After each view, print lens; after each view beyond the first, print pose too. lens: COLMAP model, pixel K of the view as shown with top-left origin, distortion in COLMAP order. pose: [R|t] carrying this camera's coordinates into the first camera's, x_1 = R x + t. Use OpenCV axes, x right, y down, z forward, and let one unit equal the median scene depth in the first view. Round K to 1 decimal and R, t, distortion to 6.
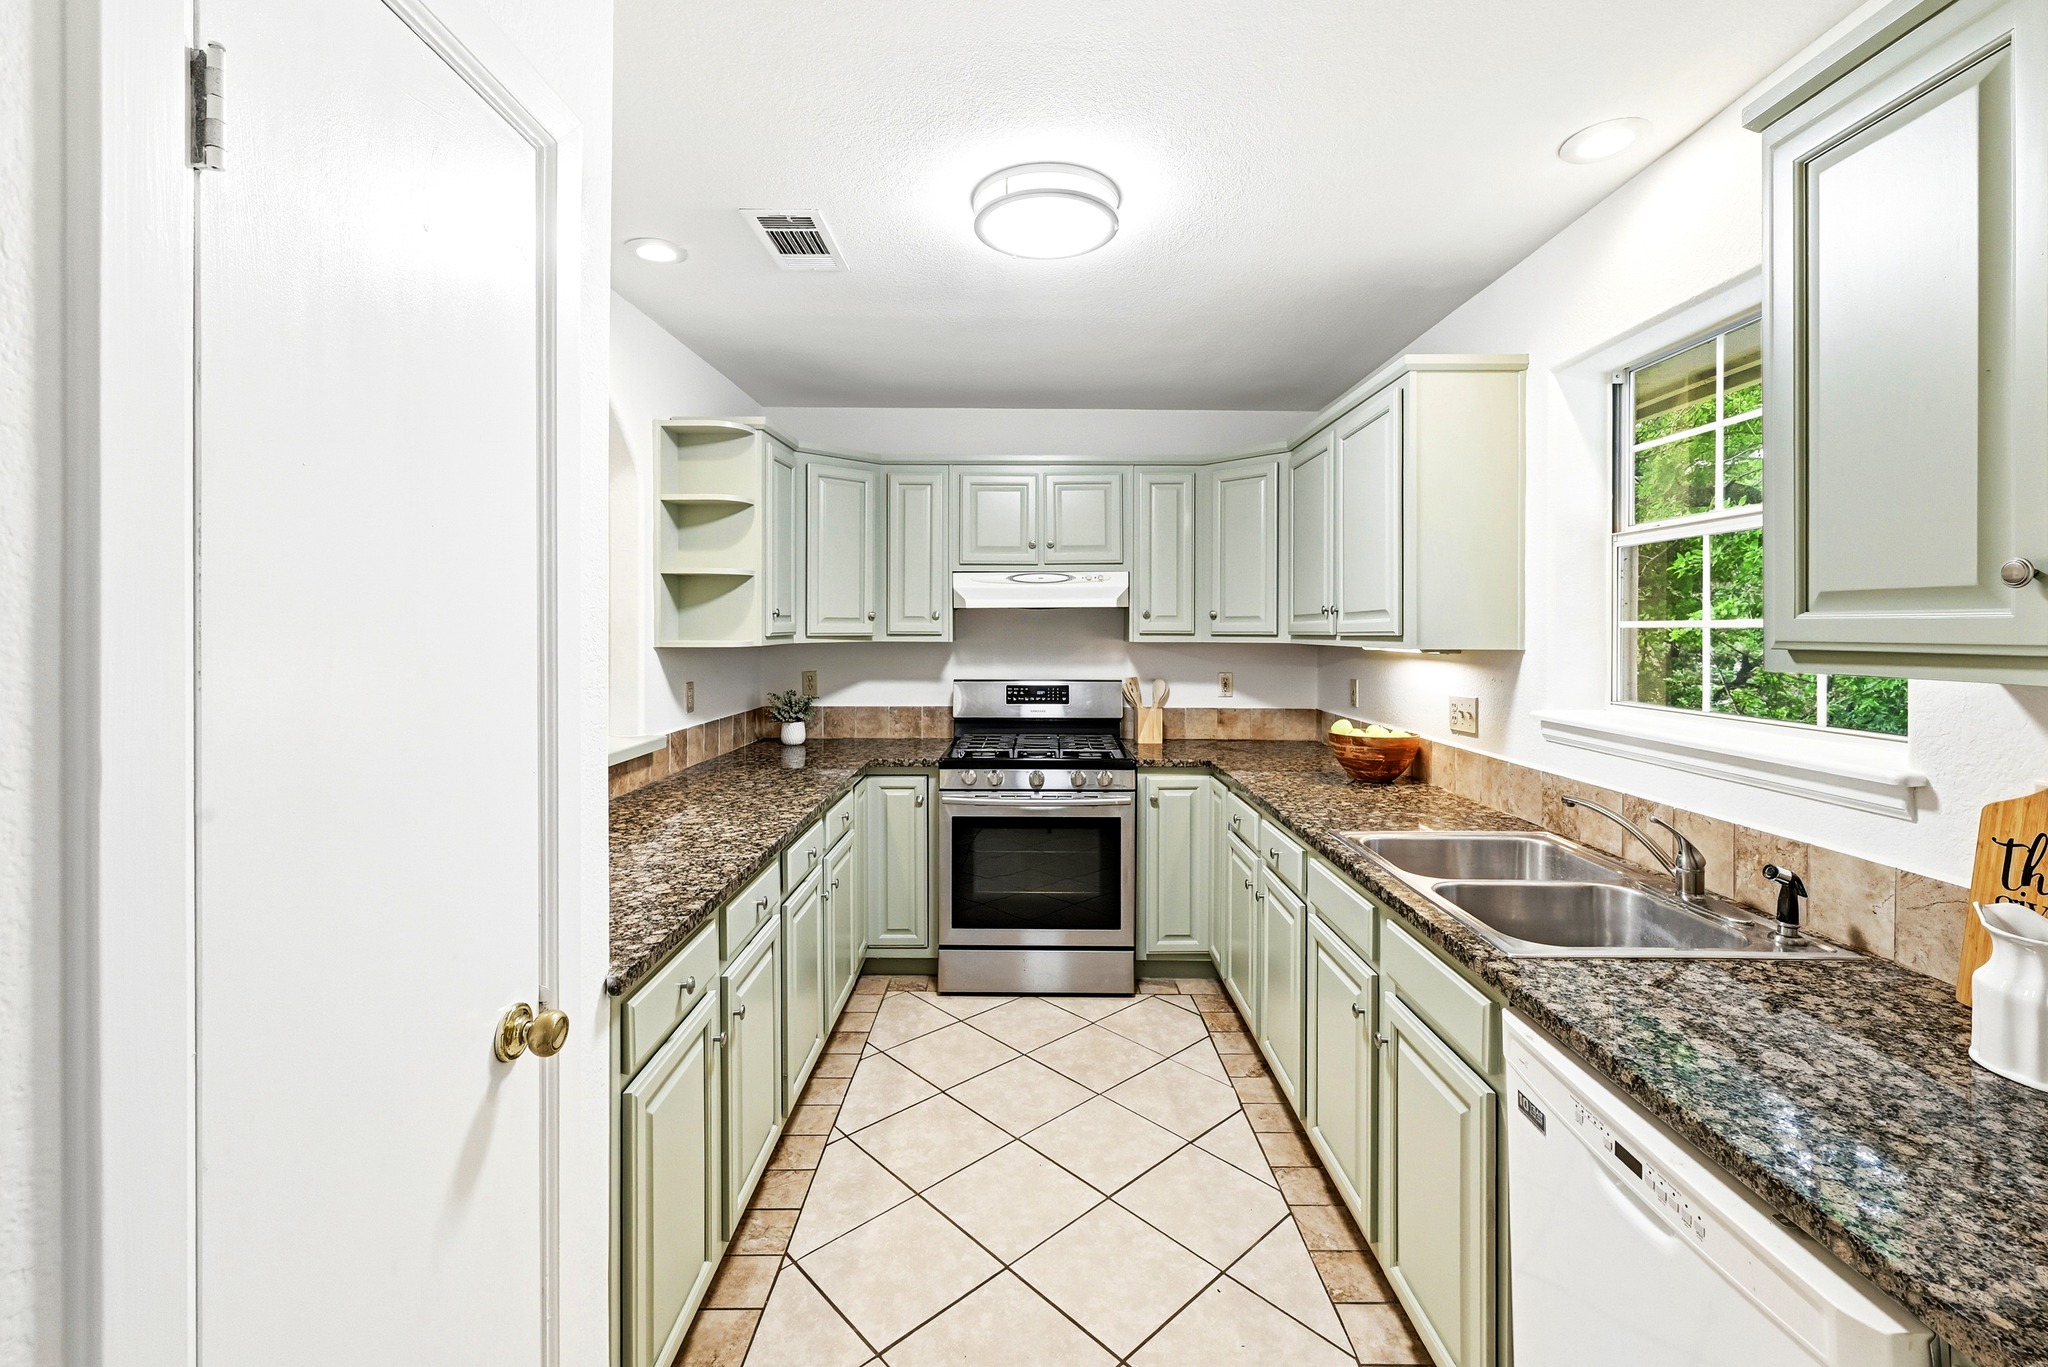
lens RADIAL K [[864.6, 0, 1024.0], [0, 864.6, 633.7], [0, 0, 1]] dist [0.001275, 0.000340]
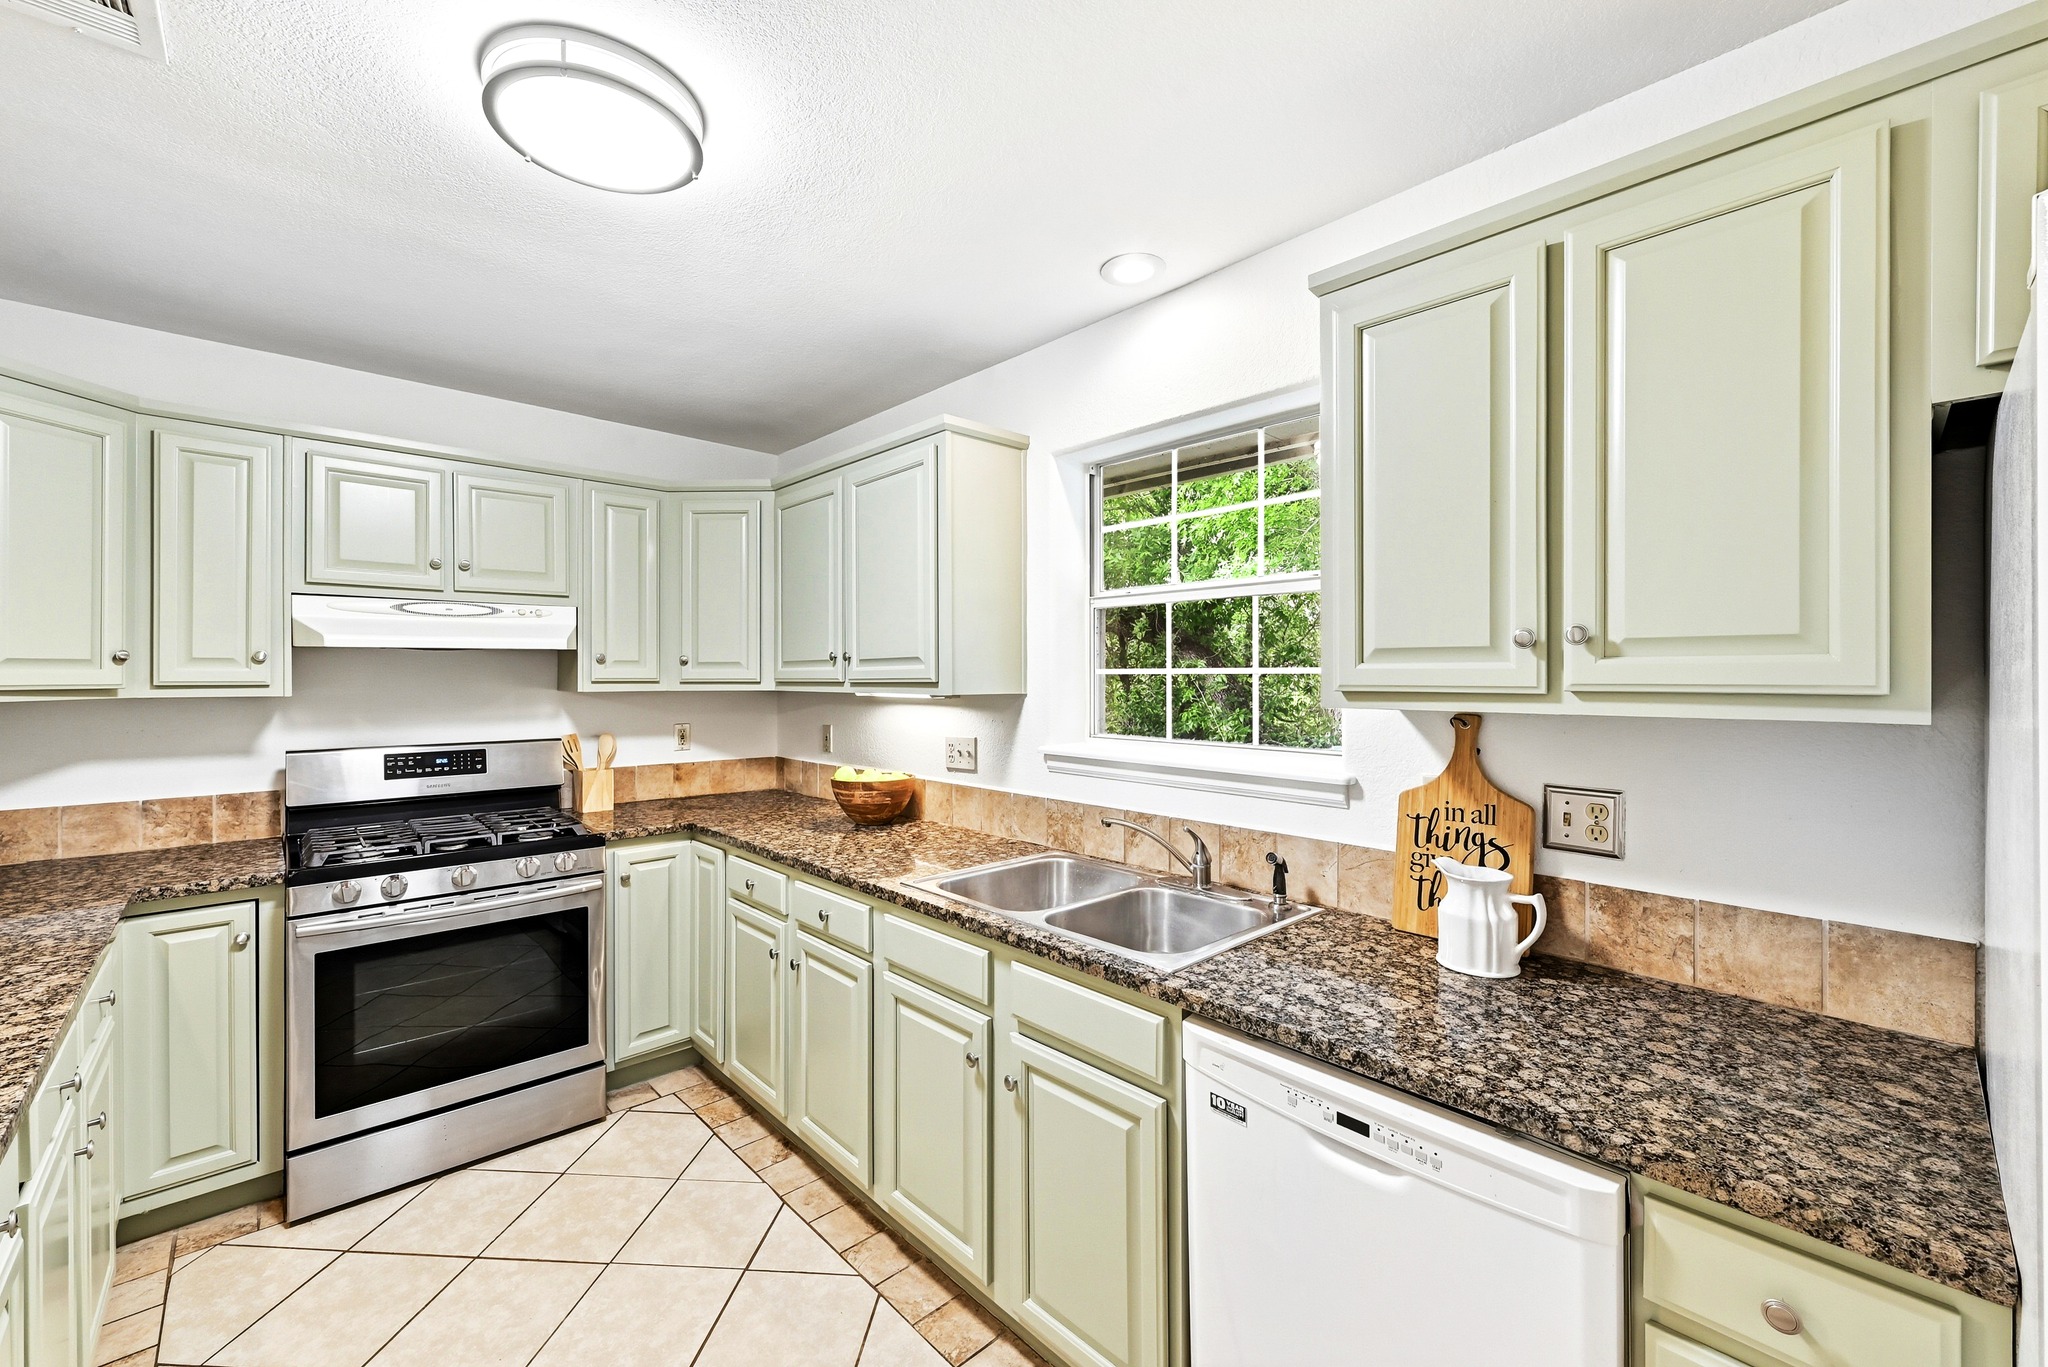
lens RADIAL K [[822.8, 0, 1024.0], [0, 822.8, 675.4], [0, 0, 1]] dist [-0.001008, 0.000936]
pose [[0.726466, -0.002289, 0.687199, -0.166609], [0.005724, 0.999980, -0.002720, -0.002460], [-0.687179, 0.005909, 0.726464, 0.203527]]
